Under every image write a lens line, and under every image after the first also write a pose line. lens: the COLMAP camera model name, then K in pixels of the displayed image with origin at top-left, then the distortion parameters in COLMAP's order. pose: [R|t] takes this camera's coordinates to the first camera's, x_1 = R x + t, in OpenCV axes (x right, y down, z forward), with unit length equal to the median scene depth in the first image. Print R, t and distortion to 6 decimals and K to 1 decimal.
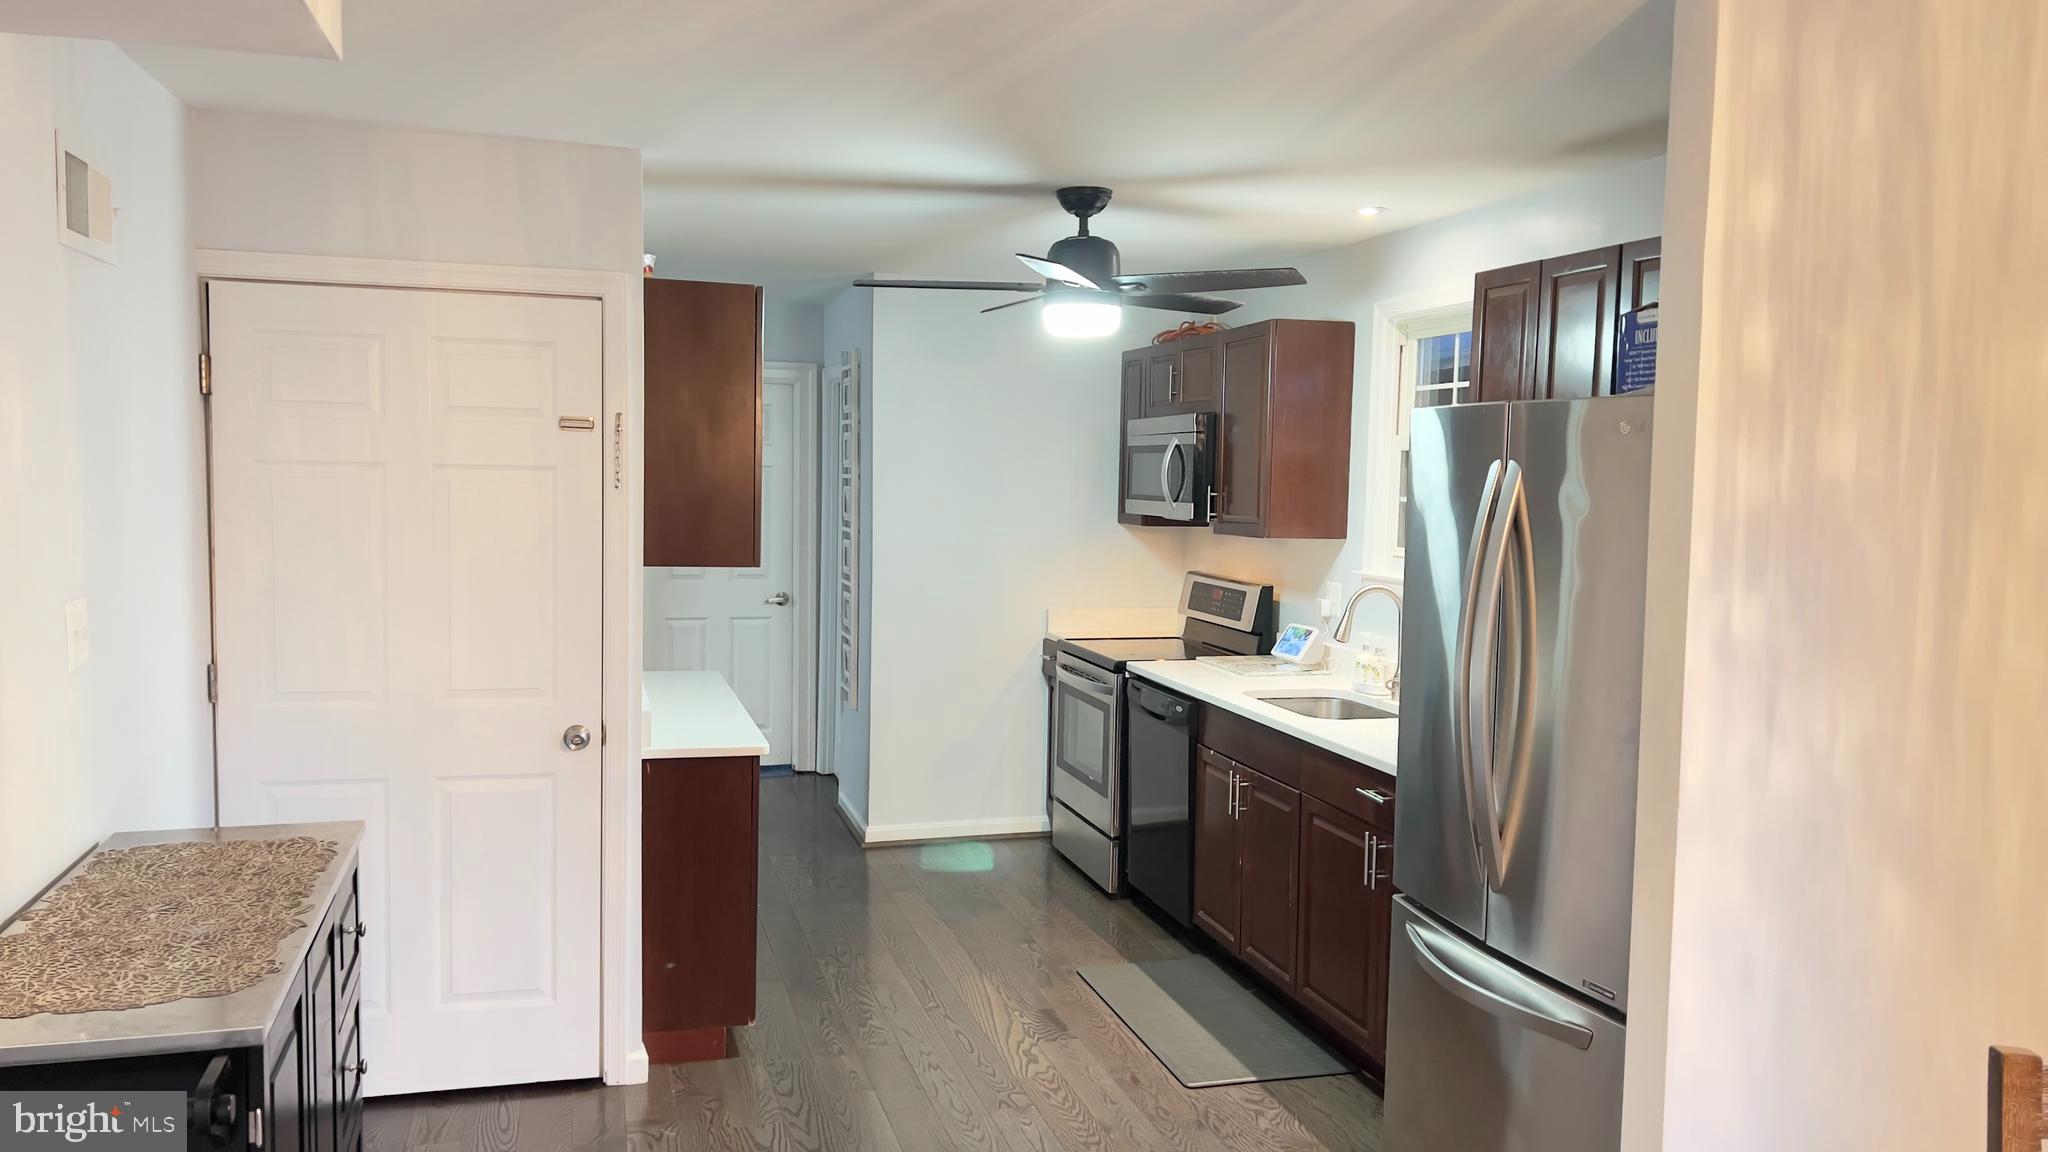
lens RADIAL K [[1510.3, 0, 1010.1], [0, 1510.3, 577.7], [0, 0, 1]] dist [0.058523, -0.079053]
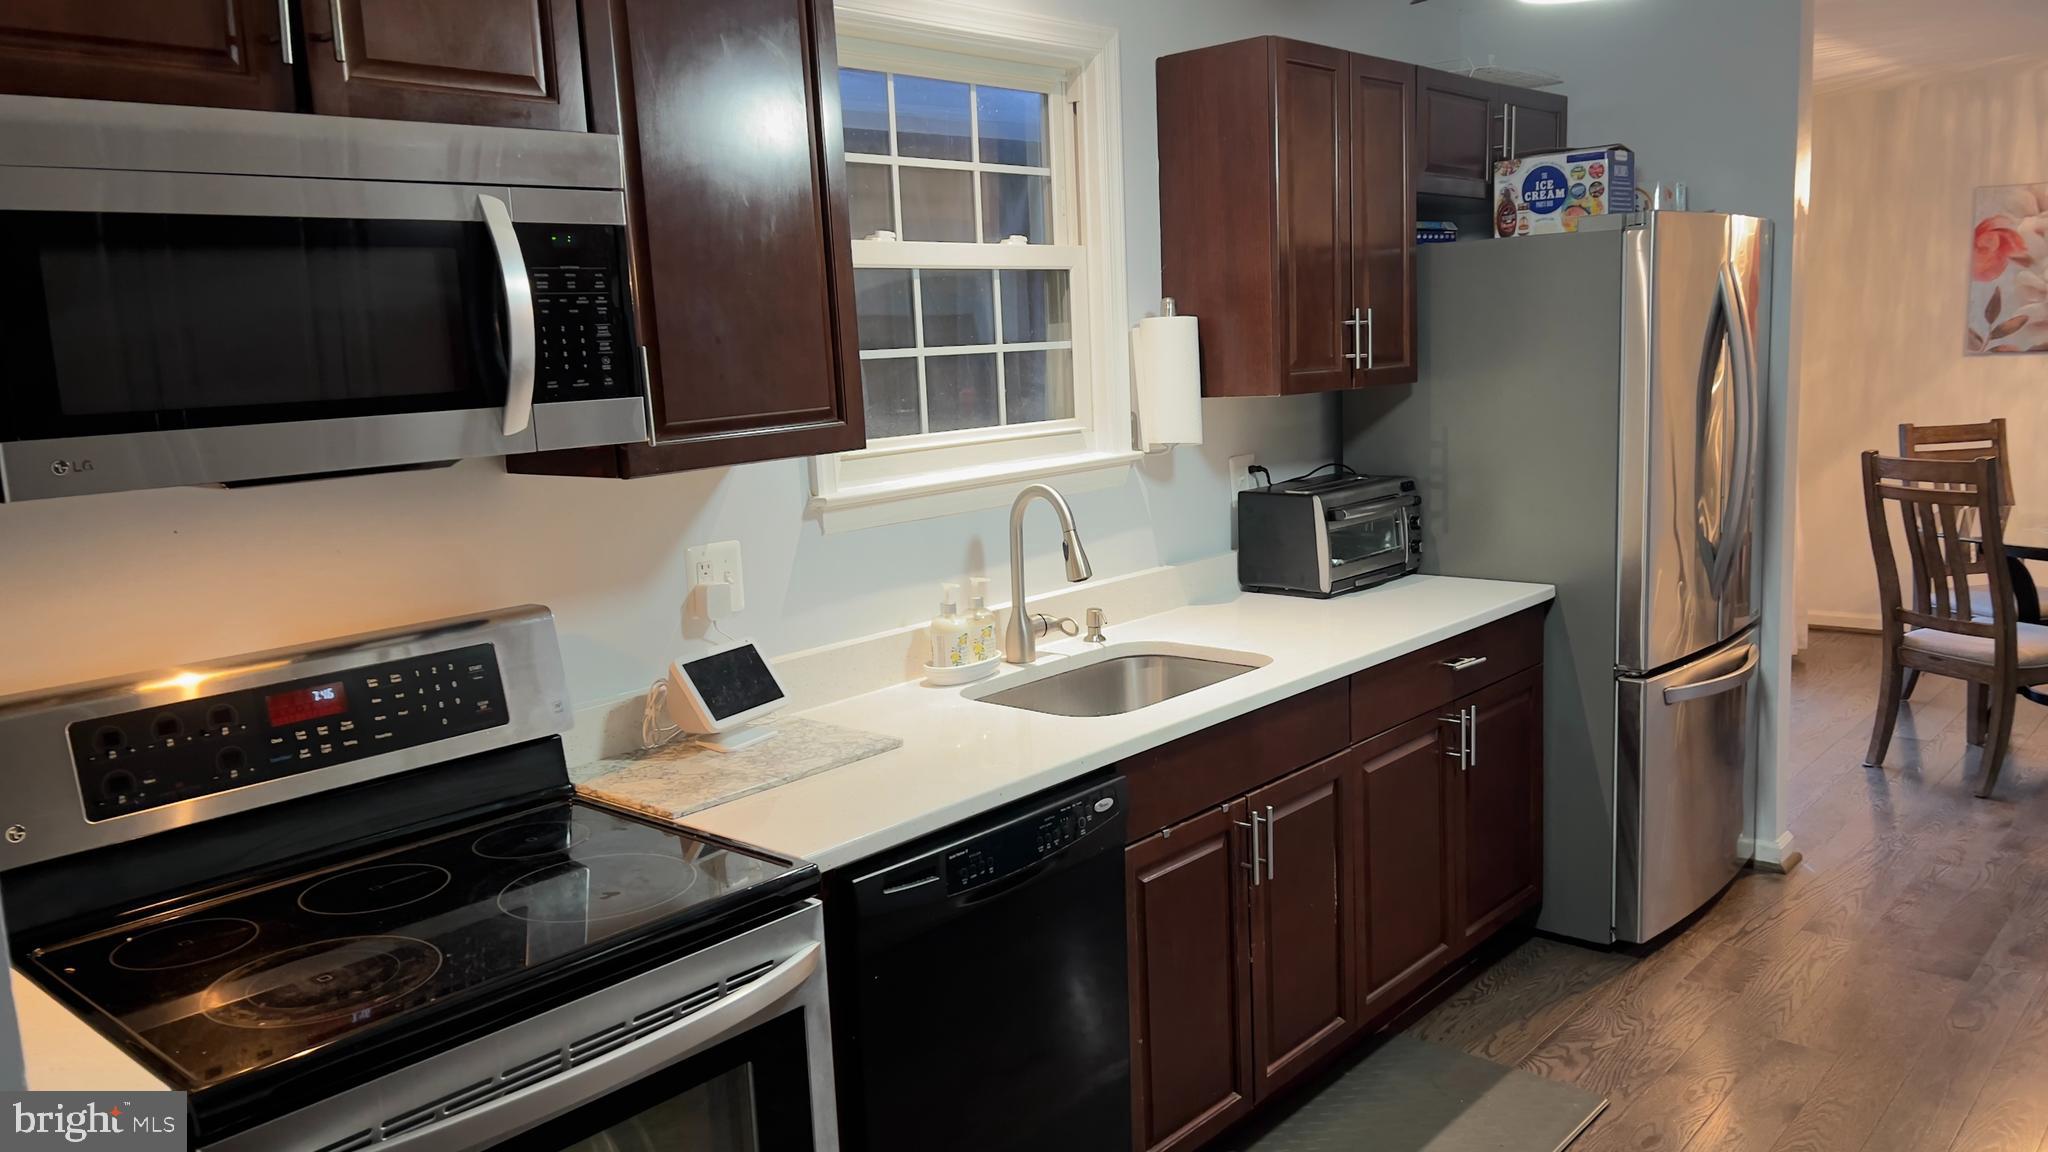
lens RADIAL K [[1510.3, 0, 1010.1], [0, 1510.3, 577.7], [0, 0, 1]] dist [0.058523, -0.079053]
pose [[-0.523494, -0.131772, 0.841778, -0.269106], [0.095188, 0.972738, 0.211469, -0.087740], [-0.846696, 0.190830, -0.496679, 1.291143]]
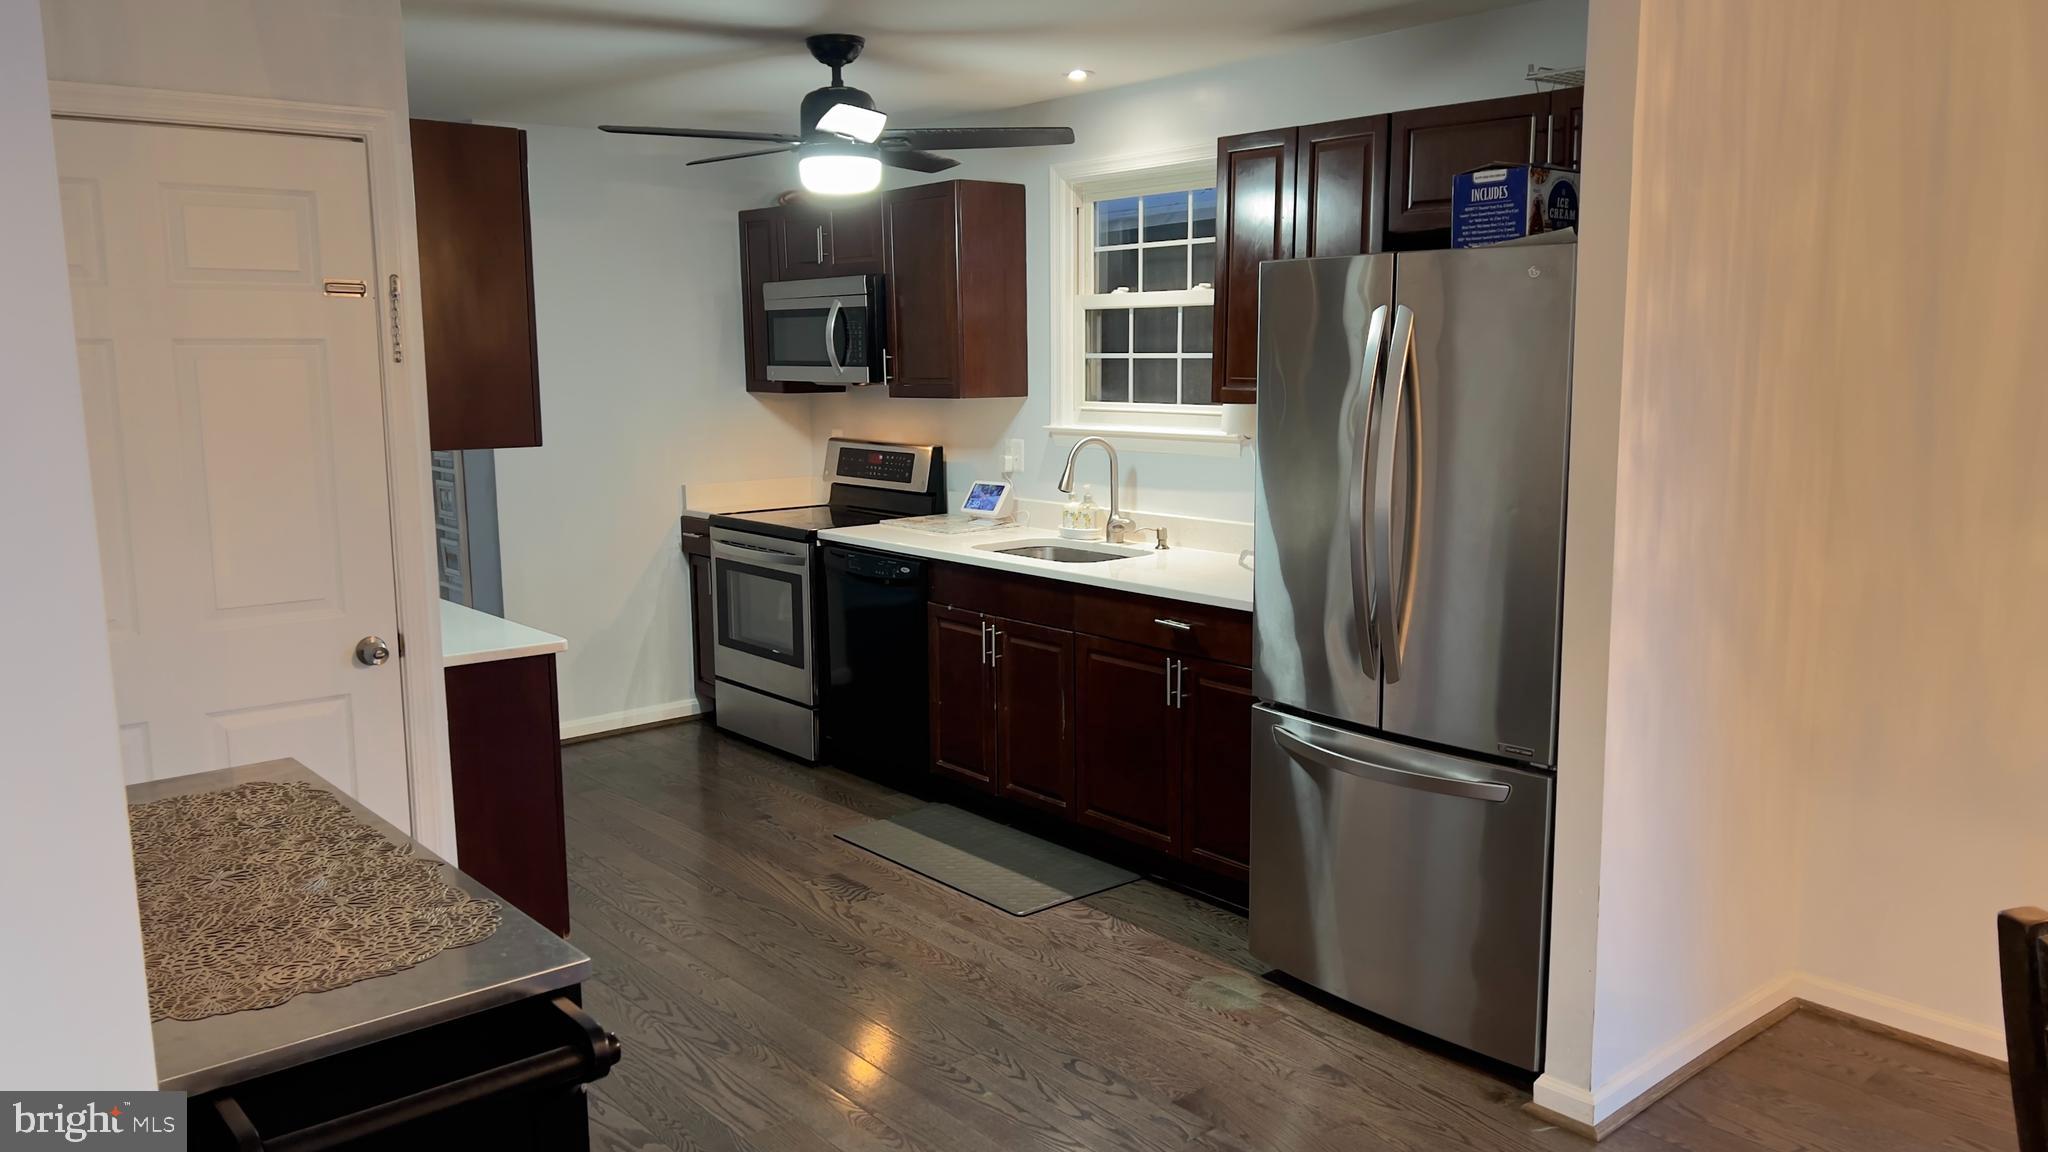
lens RADIAL K [[1513.7, 0, 1024.0], [0, 1513.7, 576.0], [0, 0, 1]] dist [0.099844, -0.188806]
pose [[0.913863, -0.088263, 0.396313, -0.227703], [0.056001, 0.994157, 0.092277, 0.001501], [-0.402142, -0.062135, 0.913466, 0.036179]]
